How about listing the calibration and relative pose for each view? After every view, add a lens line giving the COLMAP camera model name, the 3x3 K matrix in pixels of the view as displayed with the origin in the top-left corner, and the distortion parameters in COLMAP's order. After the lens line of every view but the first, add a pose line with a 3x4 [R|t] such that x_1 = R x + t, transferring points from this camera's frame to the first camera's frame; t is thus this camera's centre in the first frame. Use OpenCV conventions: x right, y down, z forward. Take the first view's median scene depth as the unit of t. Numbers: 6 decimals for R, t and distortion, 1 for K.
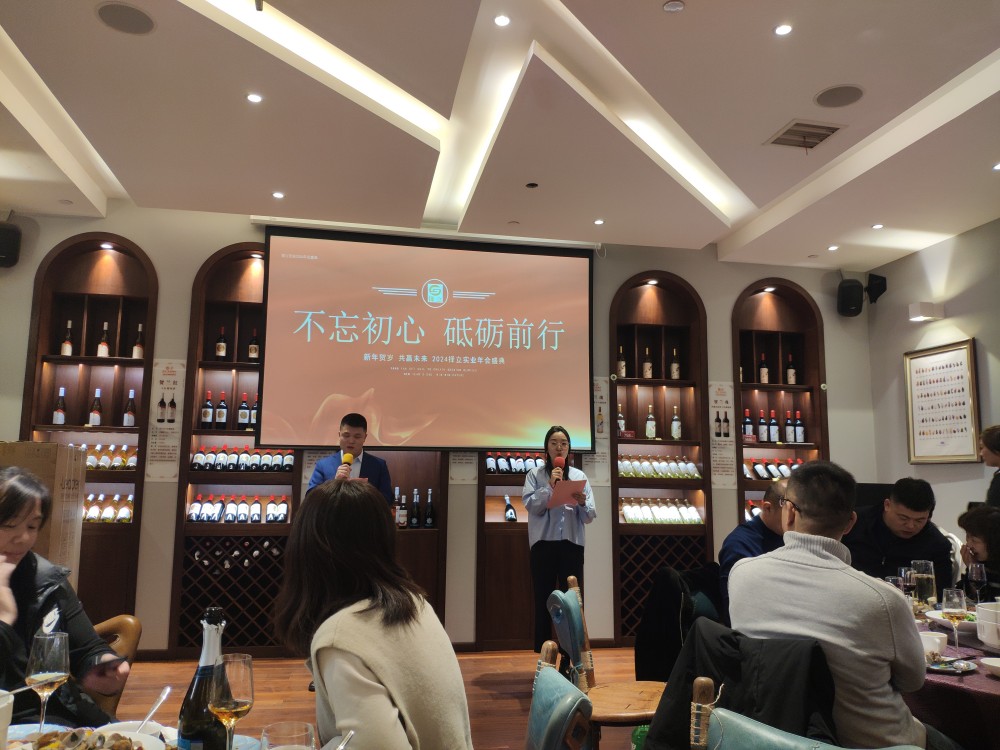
lens RADIAL K [[759.2, 0, 498.4], [0, 759.2, 377.5], [0, 0, 1]] dist [0.004461, -0.043453]
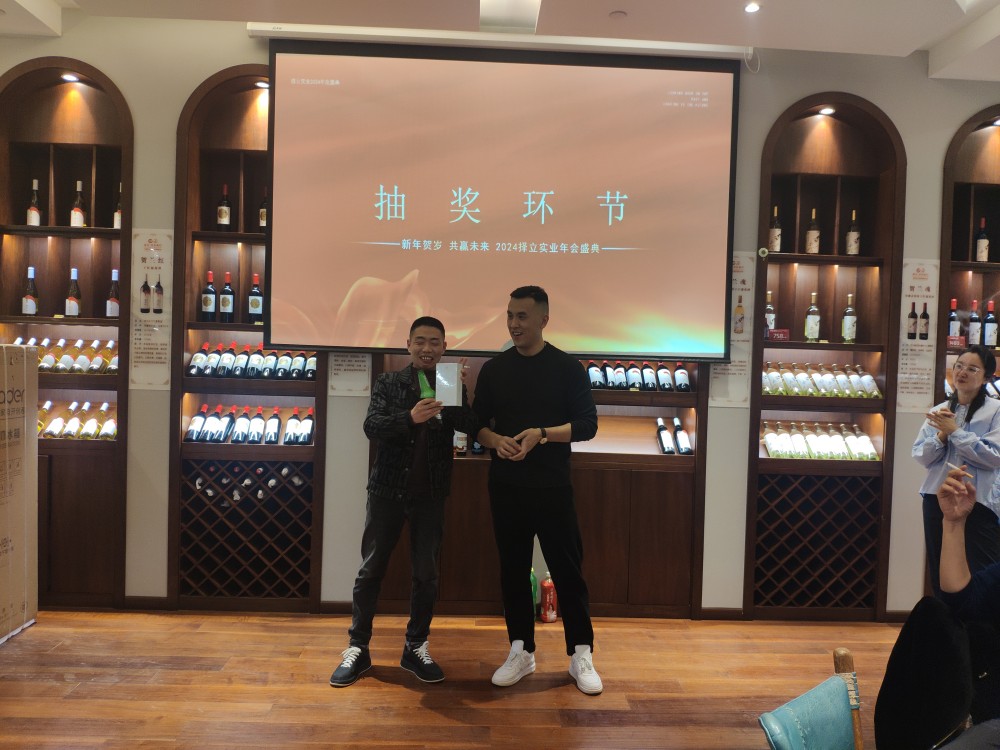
lens RADIAL K [[759.2, 0, 497.0], [0, 759.2, 380.6], [0, 0, 1]] dist [0.004461, -0.043453]
pose [[0.987611, 0.024680, -0.154972, 0.024794], [0.001370, 0.986161, 0.165785, 0.000173], [0.156919, -0.163944, 0.973909, 0.284779]]
